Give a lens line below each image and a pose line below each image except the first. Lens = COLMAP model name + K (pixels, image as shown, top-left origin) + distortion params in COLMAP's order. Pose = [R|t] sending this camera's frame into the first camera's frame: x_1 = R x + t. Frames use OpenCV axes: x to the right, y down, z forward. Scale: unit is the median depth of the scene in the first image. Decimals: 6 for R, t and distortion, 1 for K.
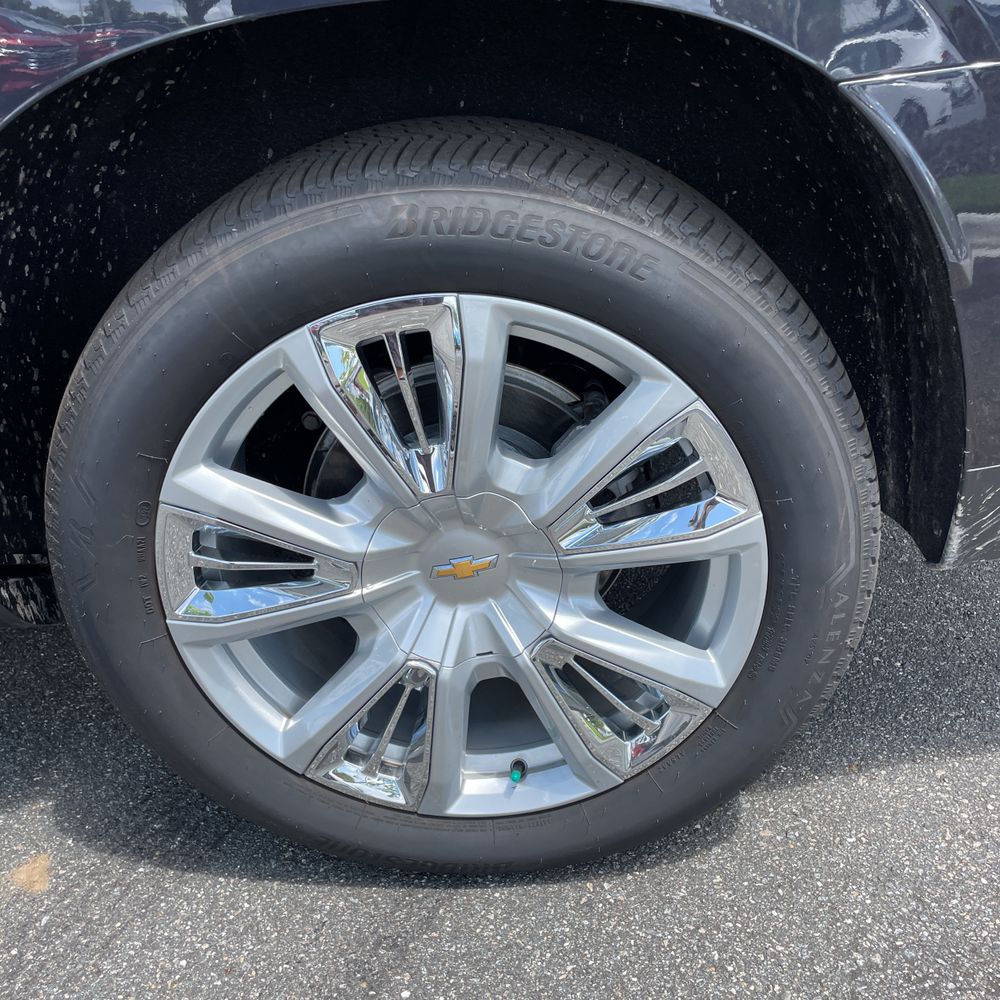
lens RADIAL K [[1014.3, 0, 506.0], [0, 1014.3, 496.9], [0, 0, 1]] dist [0.028104, 0.000000]
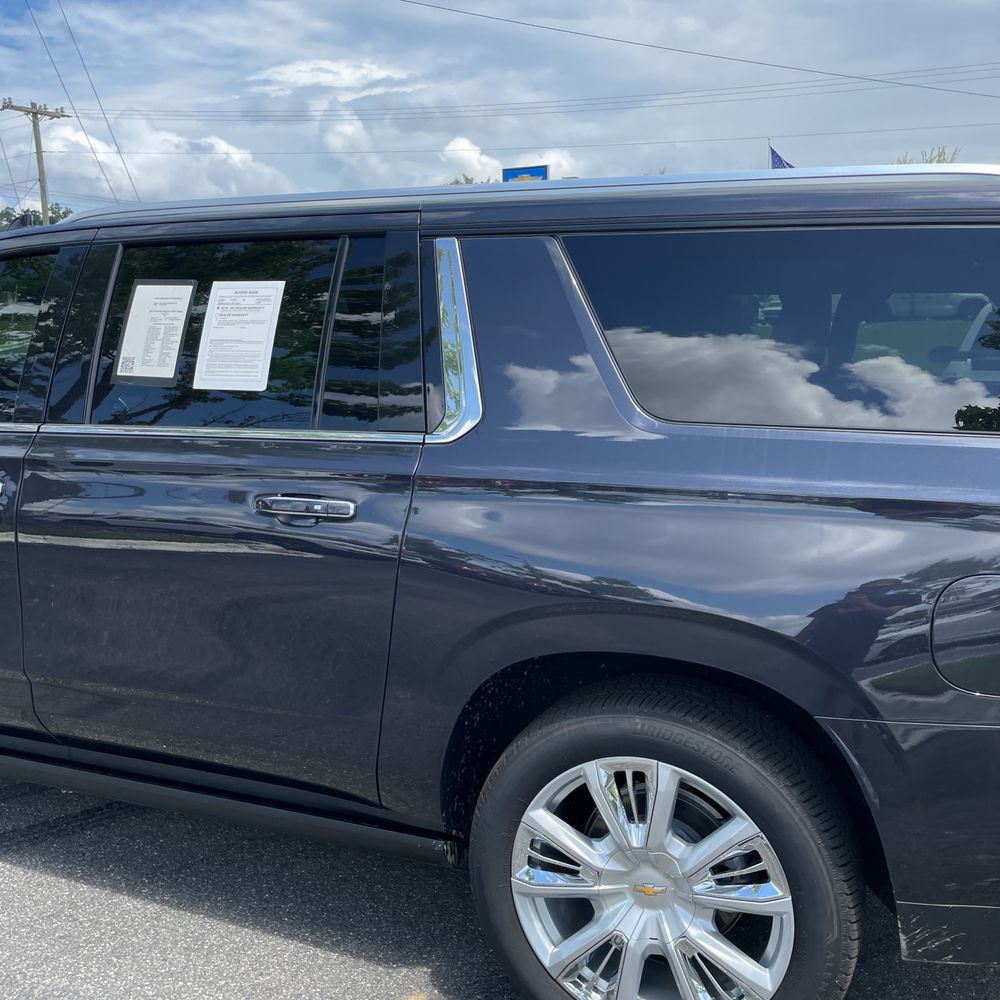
lens RADIAL K [[1014.3, 0, 510.8], [0, 1014.3, 498.7], [0, 0, 1]] dist [0.028104, 0.000000]
pose [[0.922050, 0.118137, -0.368602, 0.384922], [-0.231280, 0.931750, -0.279915, -0.025276], [0.310377, 0.343346, 0.886442, -1.245938]]
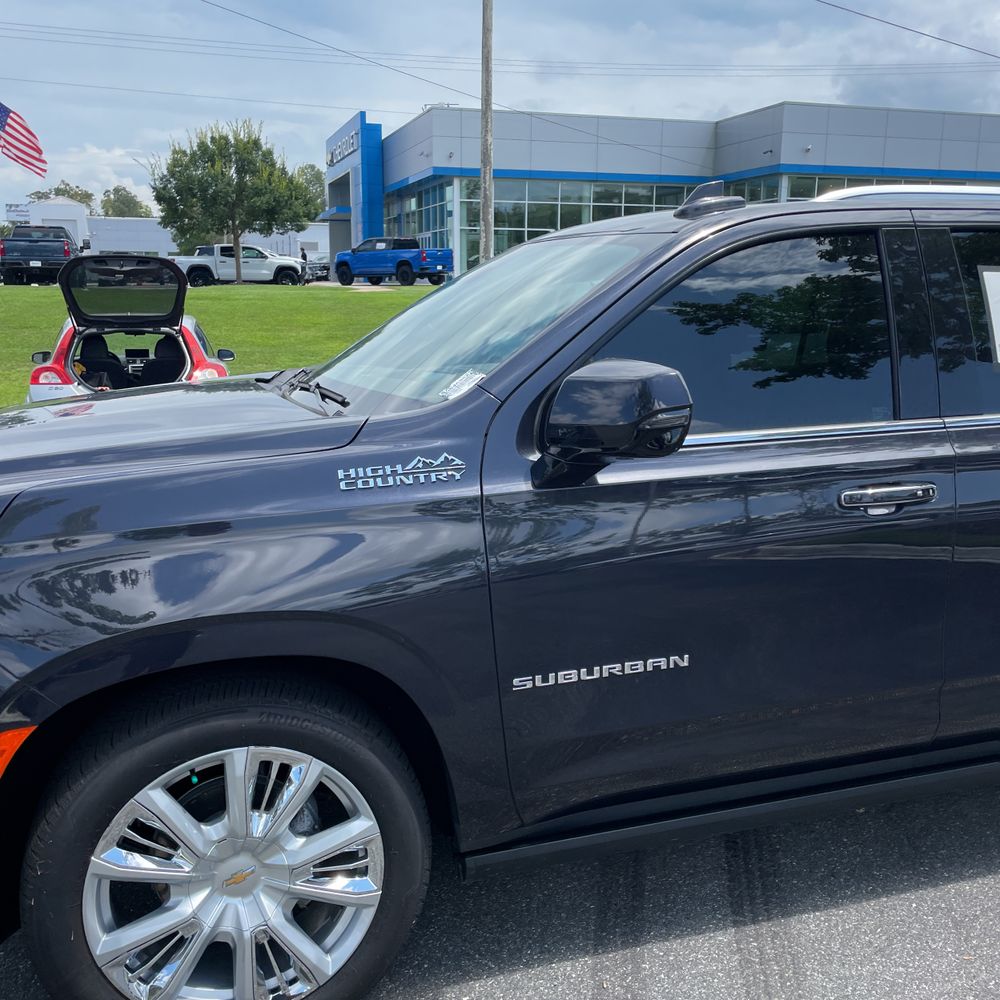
lens RADIAL K [[1014.3, 0, 495.4], [0, 1014.3, 500.7], [0, 0, 1]] dist [0.028104, 0.000000]
pose [[0.948119, -0.002012, 0.317908, -3.687415], [0.099574, 0.951544, -0.290944, 0.143533], [-0.301918, 0.307505, 0.902378, -1.207246]]
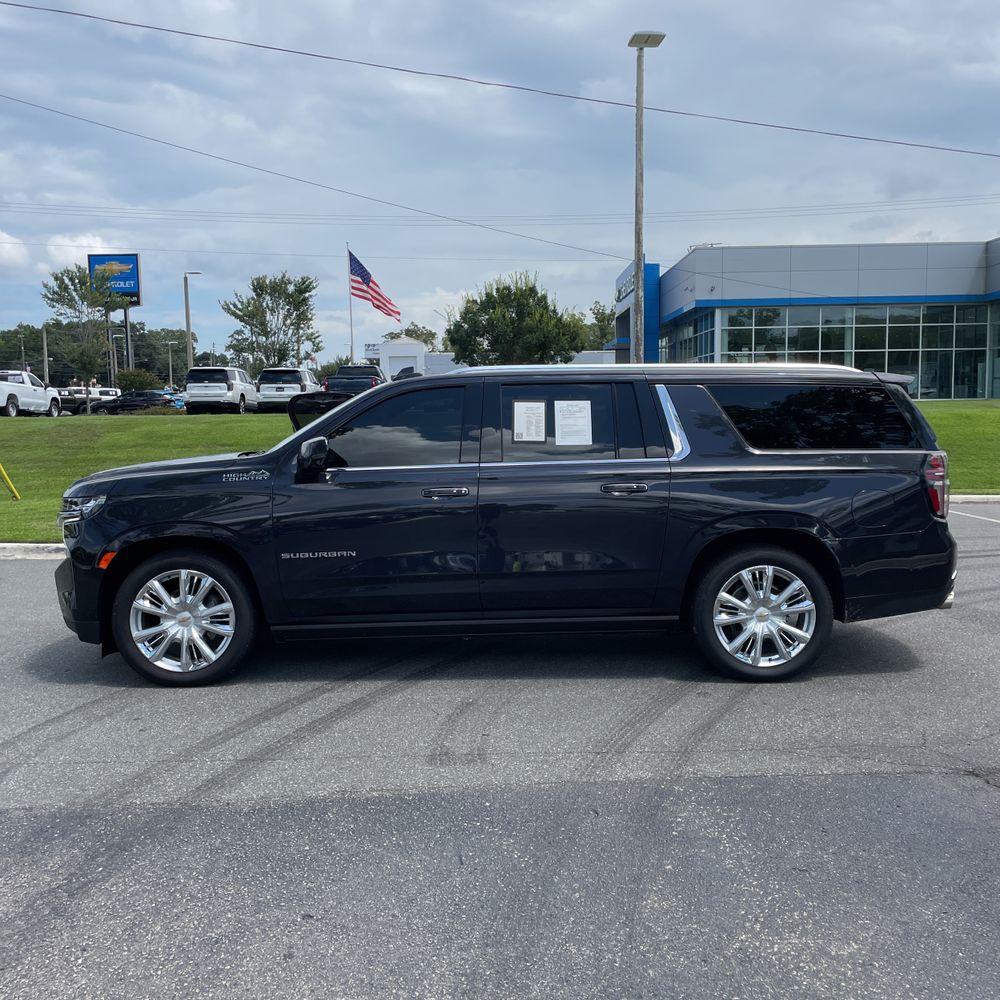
lens RADIAL K [[1014.3, 0, 505.3], [0, 1014.3, 491.0], [0, 0, 1]] dist [0.028104, 0.000000]
pose [[0.998871, 0.045368, 0.014075, -1.711306], [-0.035343, 0.907809, -0.417891, 2.007994], [-0.031737, 0.416922, 0.908388, -4.759195]]
